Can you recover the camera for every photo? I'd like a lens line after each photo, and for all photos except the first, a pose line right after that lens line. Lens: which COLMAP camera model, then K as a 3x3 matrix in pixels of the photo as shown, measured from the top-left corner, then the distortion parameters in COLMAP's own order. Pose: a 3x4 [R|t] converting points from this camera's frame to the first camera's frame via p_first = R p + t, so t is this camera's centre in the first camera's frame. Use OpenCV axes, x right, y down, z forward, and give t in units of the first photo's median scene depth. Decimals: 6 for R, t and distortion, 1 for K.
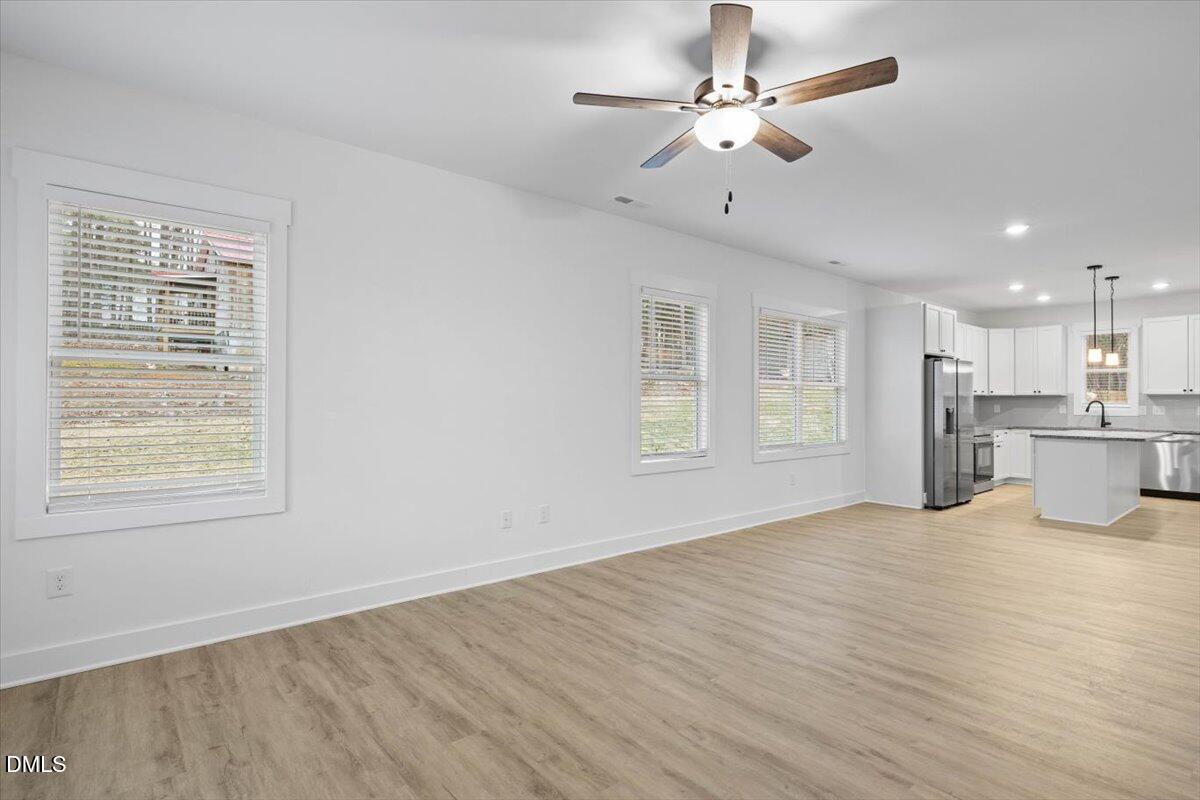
lens RADIAL K [[599.0, 0, 606.0], [0, 599.0, 399.9], [0, 0, 1]] dist [0.001281, 0.001023]
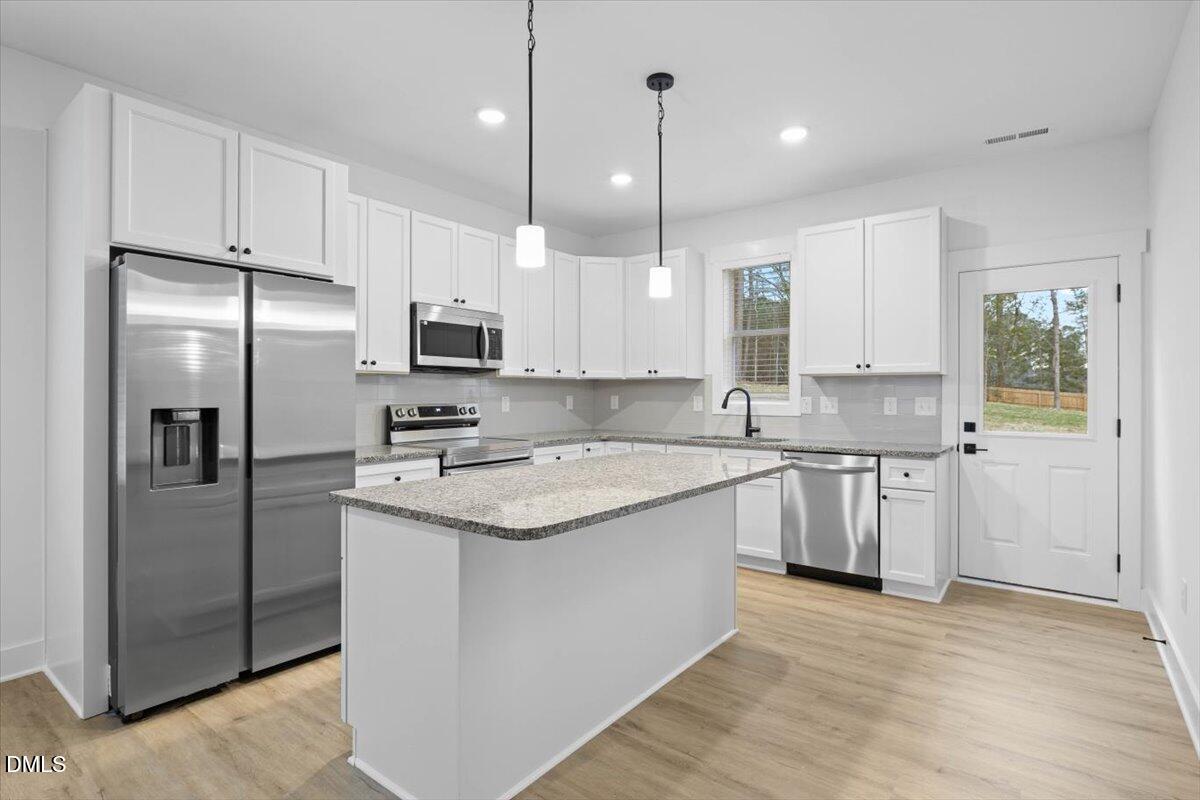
lens RADIAL K [[603.3, 0, 598.0], [0, 603.3, 391.4], [0, 0, 1]] dist [0.009491, 0.000729]
pose [[0.980025, -0.002824, 0.198855, 0.670144], [0.002633, 0.999996, 0.001224, 0.004282], [-0.198858, -0.000676, 0.980028, 0.563593]]
